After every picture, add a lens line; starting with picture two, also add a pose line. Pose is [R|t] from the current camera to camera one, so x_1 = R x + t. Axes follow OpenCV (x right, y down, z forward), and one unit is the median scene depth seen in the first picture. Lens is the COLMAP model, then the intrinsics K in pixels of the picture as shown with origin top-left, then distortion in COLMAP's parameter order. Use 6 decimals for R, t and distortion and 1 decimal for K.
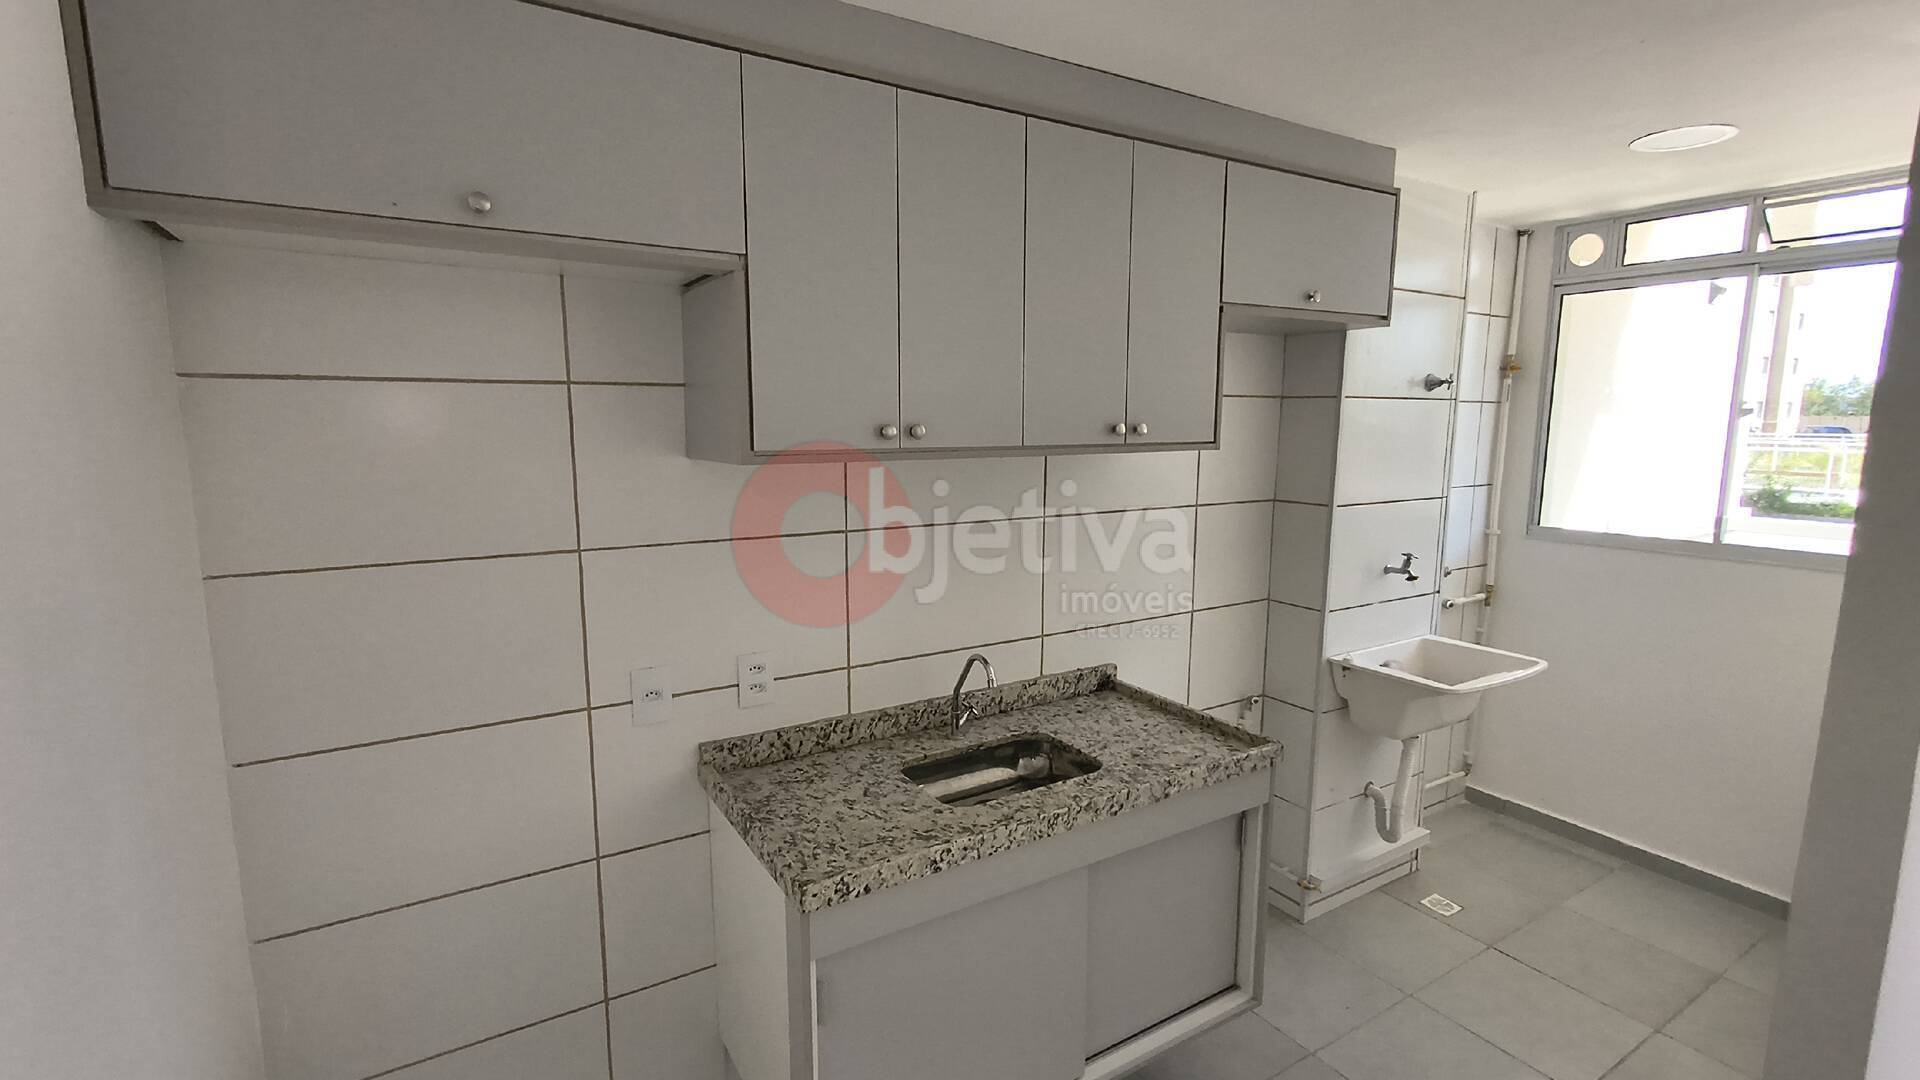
lens RADIAL K [[882.3, 0, 963.8], [0, 882.3, 540.9], [0, 0, 1]] dist [-0.000134, -0.000603]
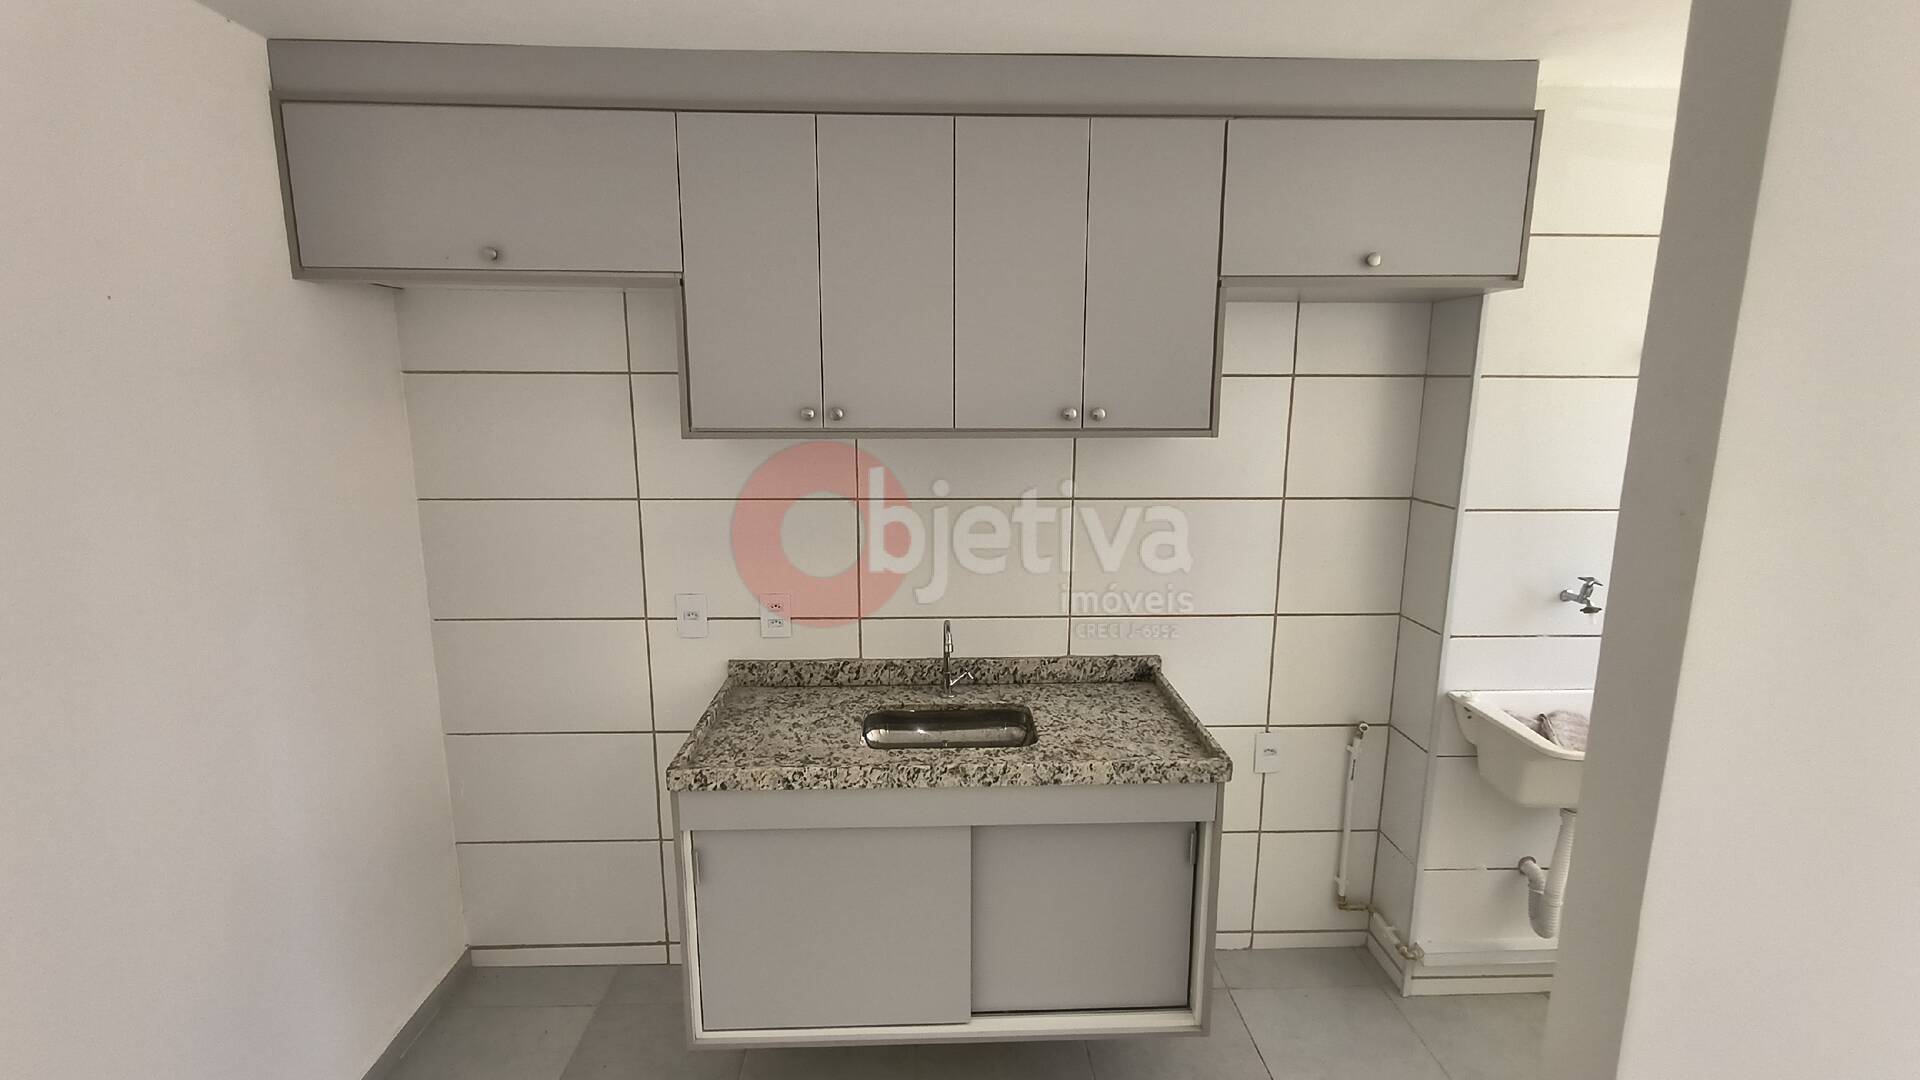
lens RADIAL K [[882.3, 0, 967.6], [0, 882.3, 542.5], [0, 0, 1]] dist [-0.000134, -0.000603]
pose [[0.865489, 0.087696, -0.493192, 0.564029], [-0.071732, 0.996107, 0.051241, -0.023910], [0.495766, -0.008971, 0.868410, 0.074562]]
